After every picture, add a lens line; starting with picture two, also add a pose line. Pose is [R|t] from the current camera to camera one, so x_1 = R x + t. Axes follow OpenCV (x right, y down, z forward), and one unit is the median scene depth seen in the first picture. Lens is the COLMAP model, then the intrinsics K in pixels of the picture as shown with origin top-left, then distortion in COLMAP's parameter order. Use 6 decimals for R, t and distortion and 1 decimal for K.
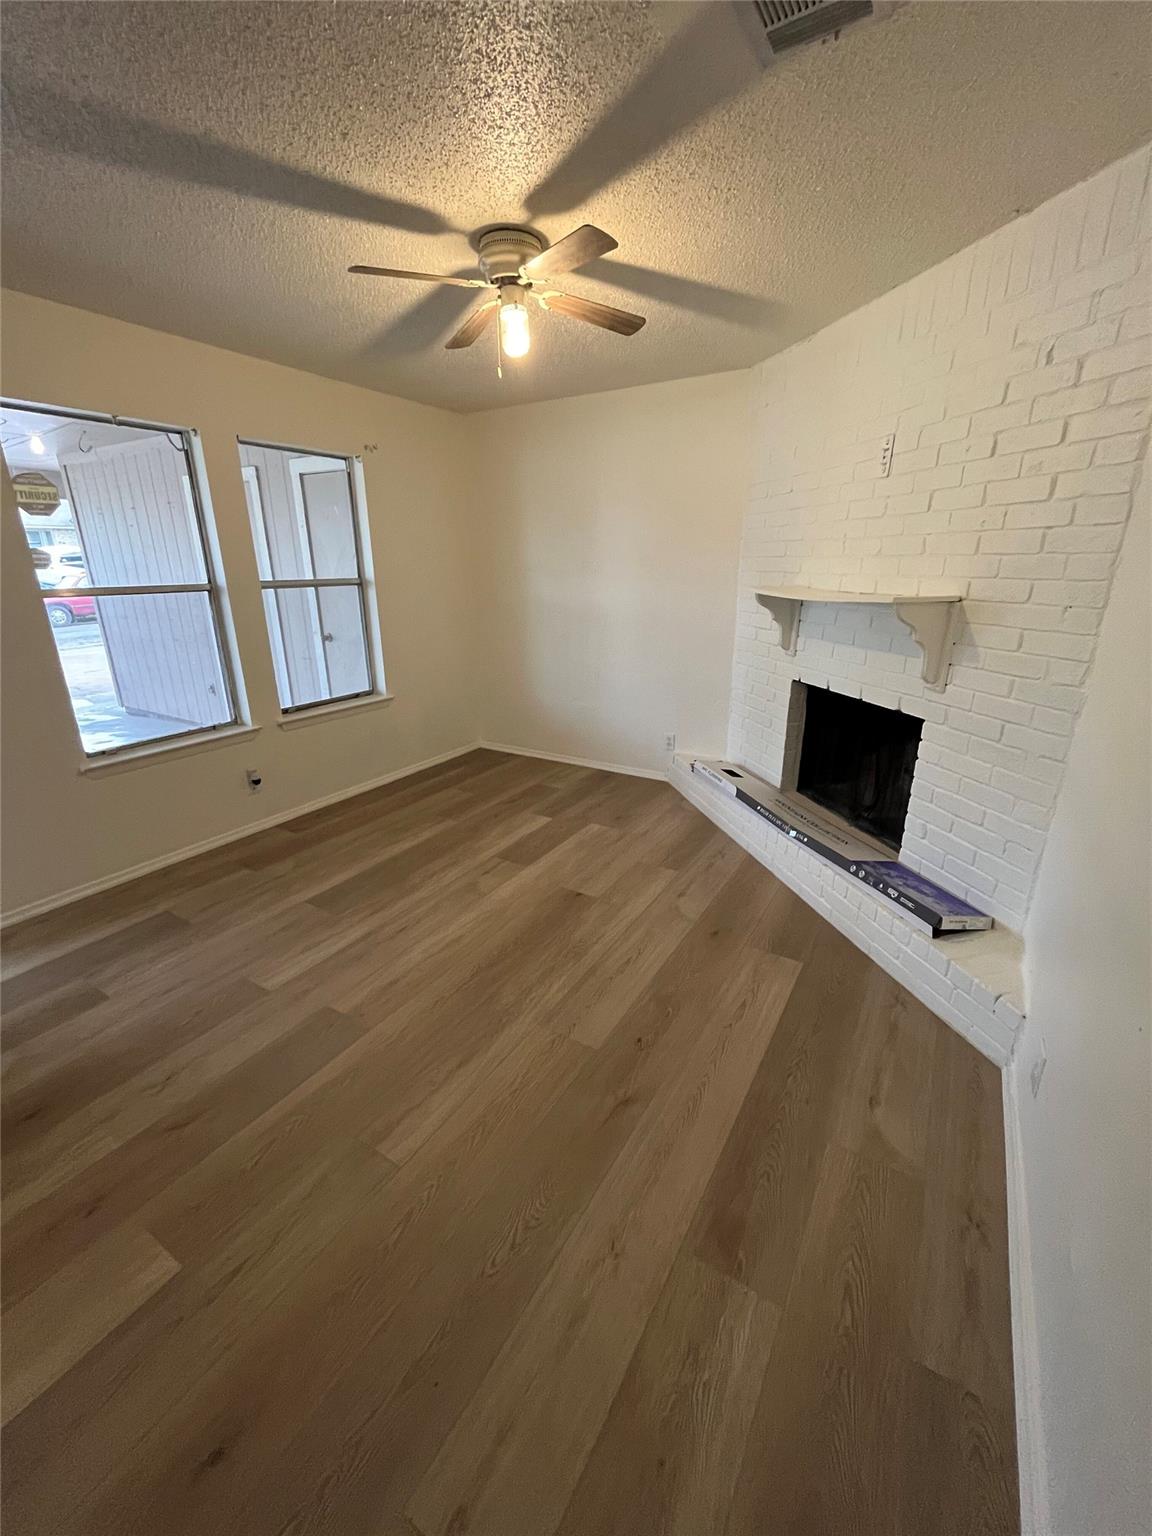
lens RADIAL K [[614.5, 0, 576.0], [0, 614.5, 768.0], [0, 0, 1]] dist [-0.007170, -0.000003]
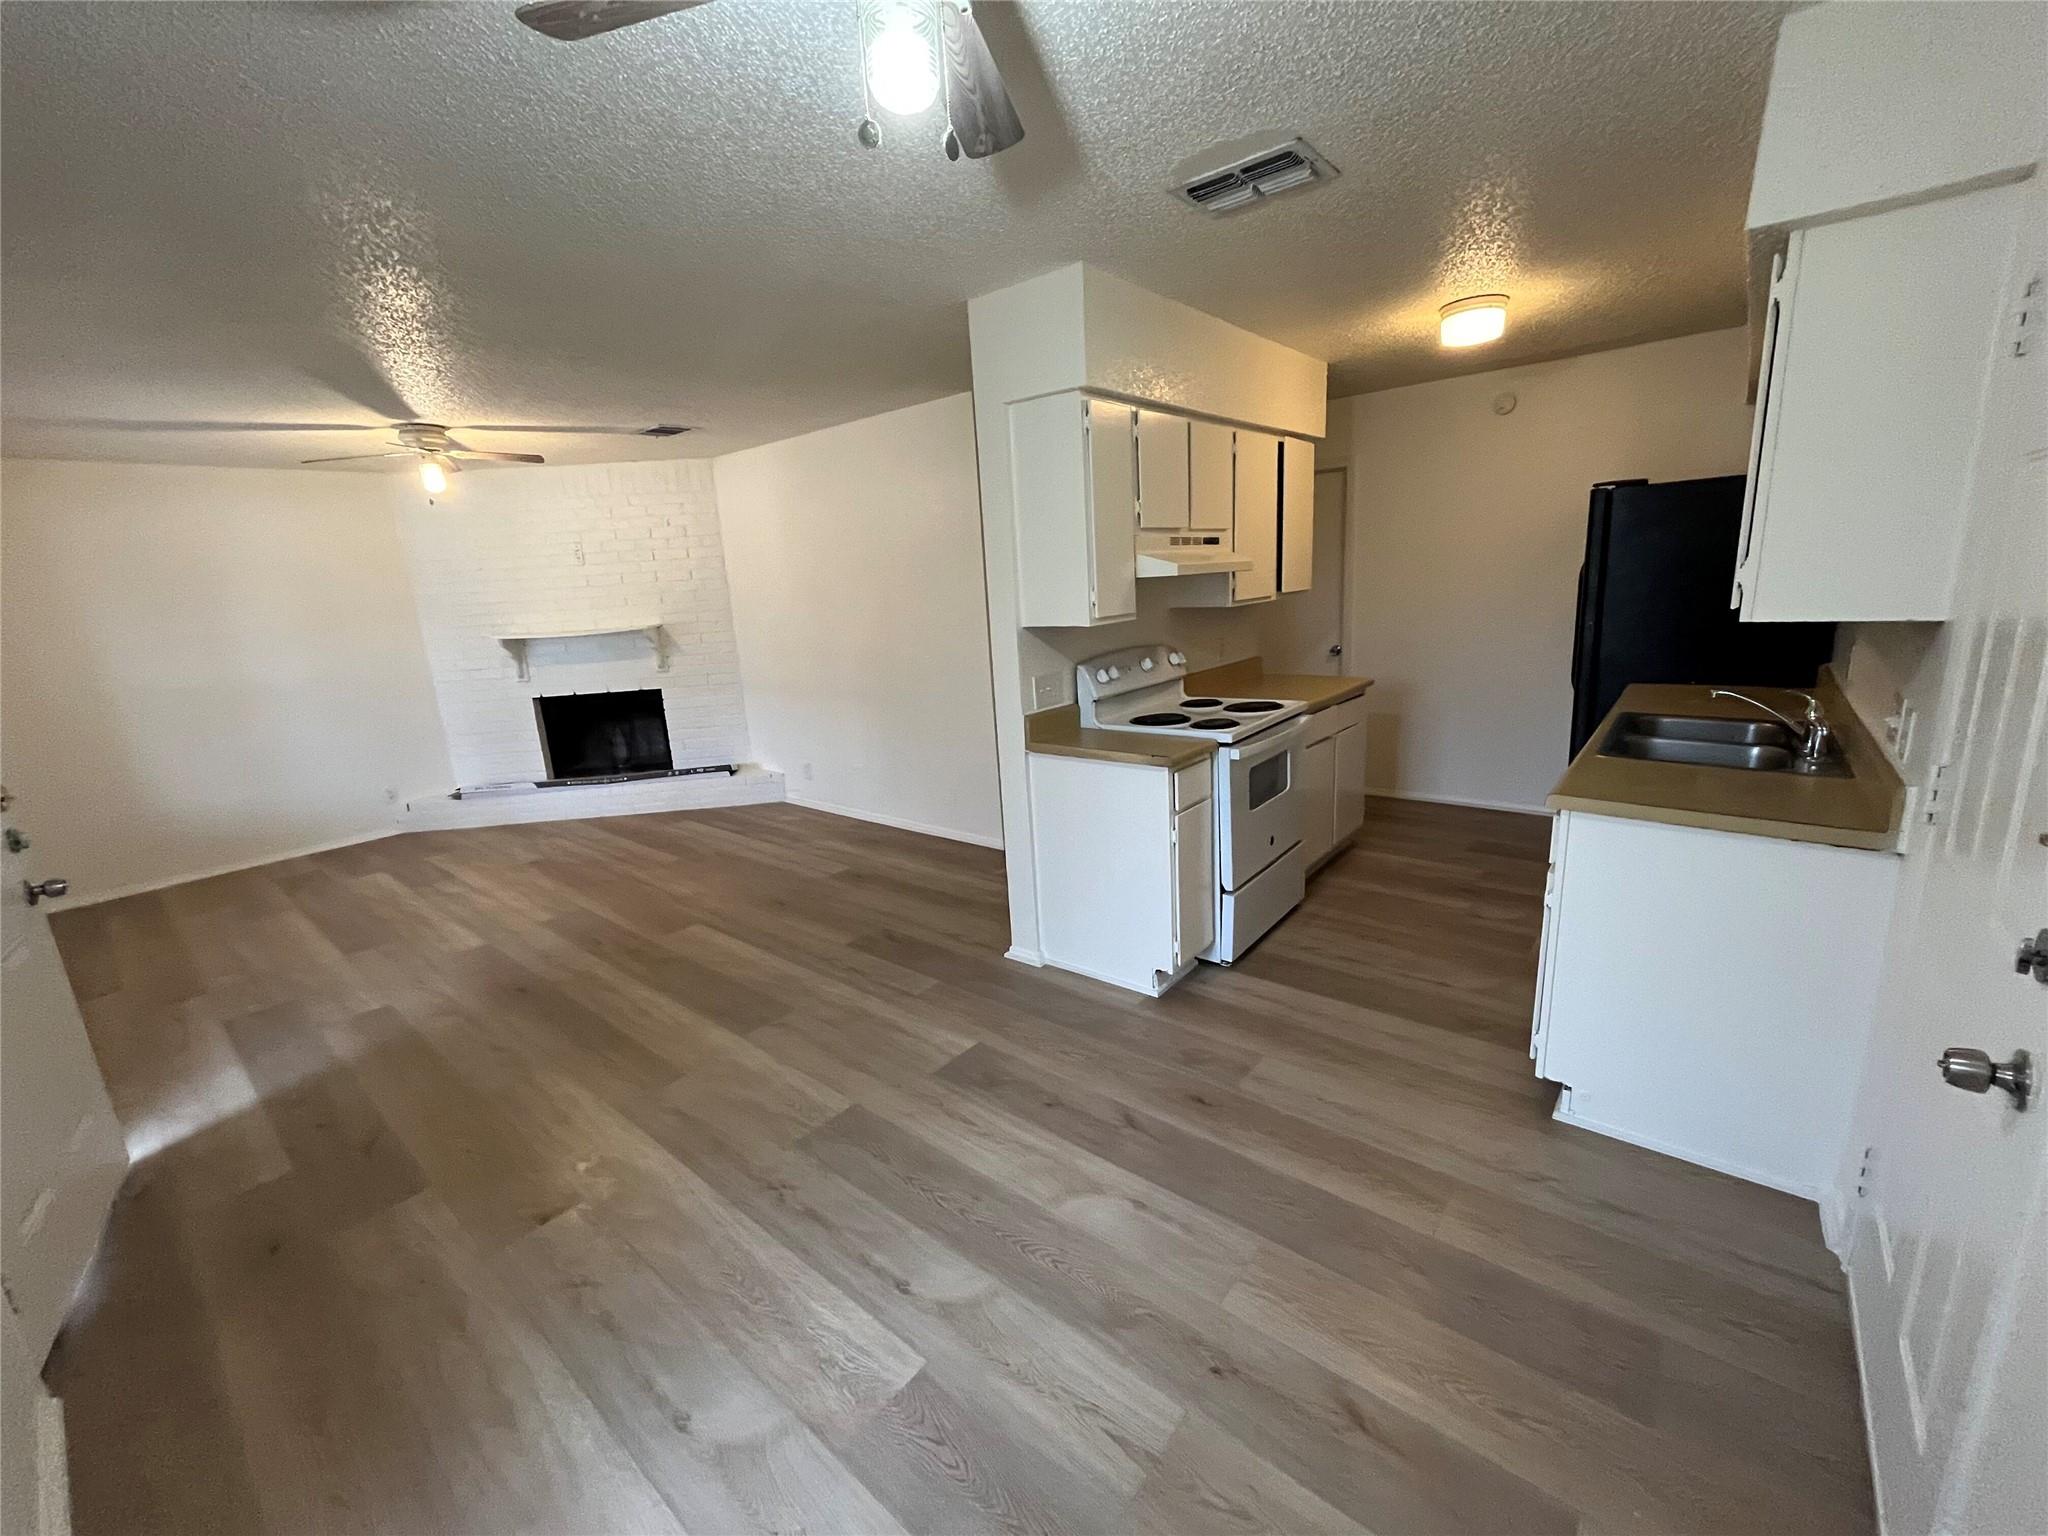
lens RADIAL K [[819.3, 0, 1019.6], [0, 819.3, 763.8], [0, 0, 1]] dist [-0.007170, -0.000003]
pose [[0.166678, -0.229611, 0.958904, -1.552197], [0.363499, 0.918320, 0.156709, 0.124944], [-0.916563, 0.322441, 0.236527, -0.475061]]
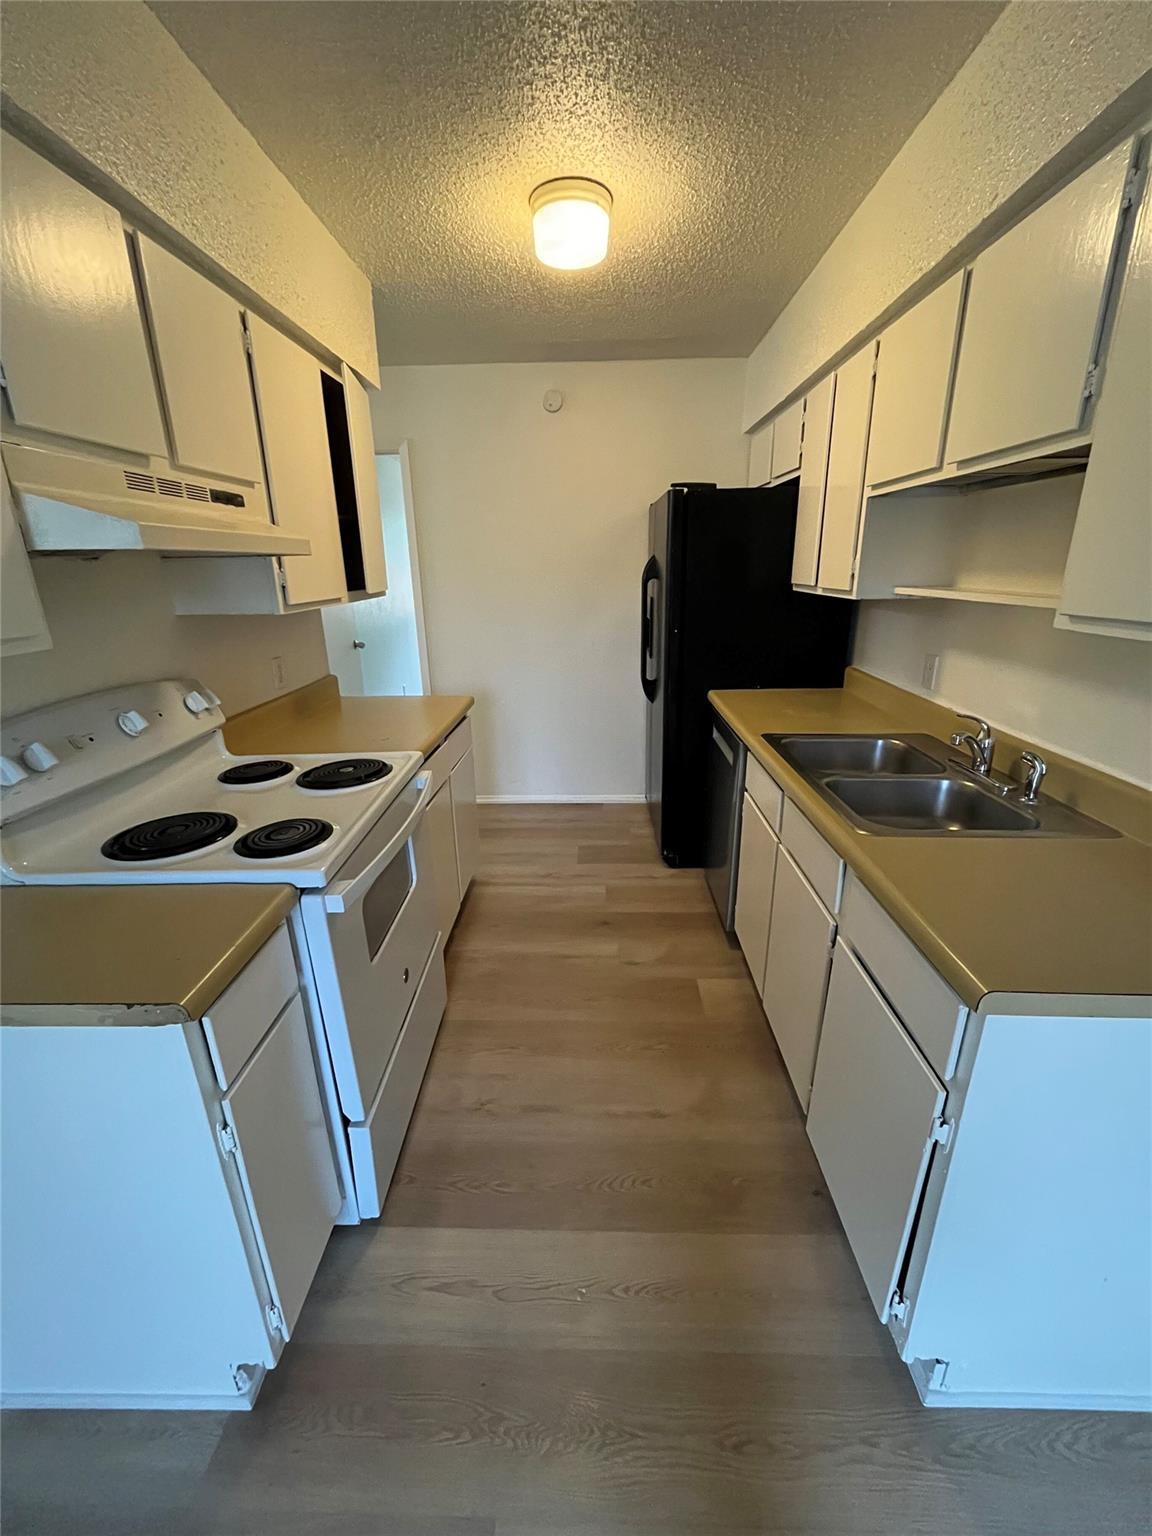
lens RADIAL K [[614.5, 0, 576.0], [0, 614.5, 768.0], [0, 0, 1]] dist [-0.007170, -0.000003]
pose [[-0.486524, -0.263411, 0.833012, -0.883610], [0.289497, 0.850994, 0.438179, 0.168751], [-0.824309, 0.454339, -0.337773, -0.520456]]
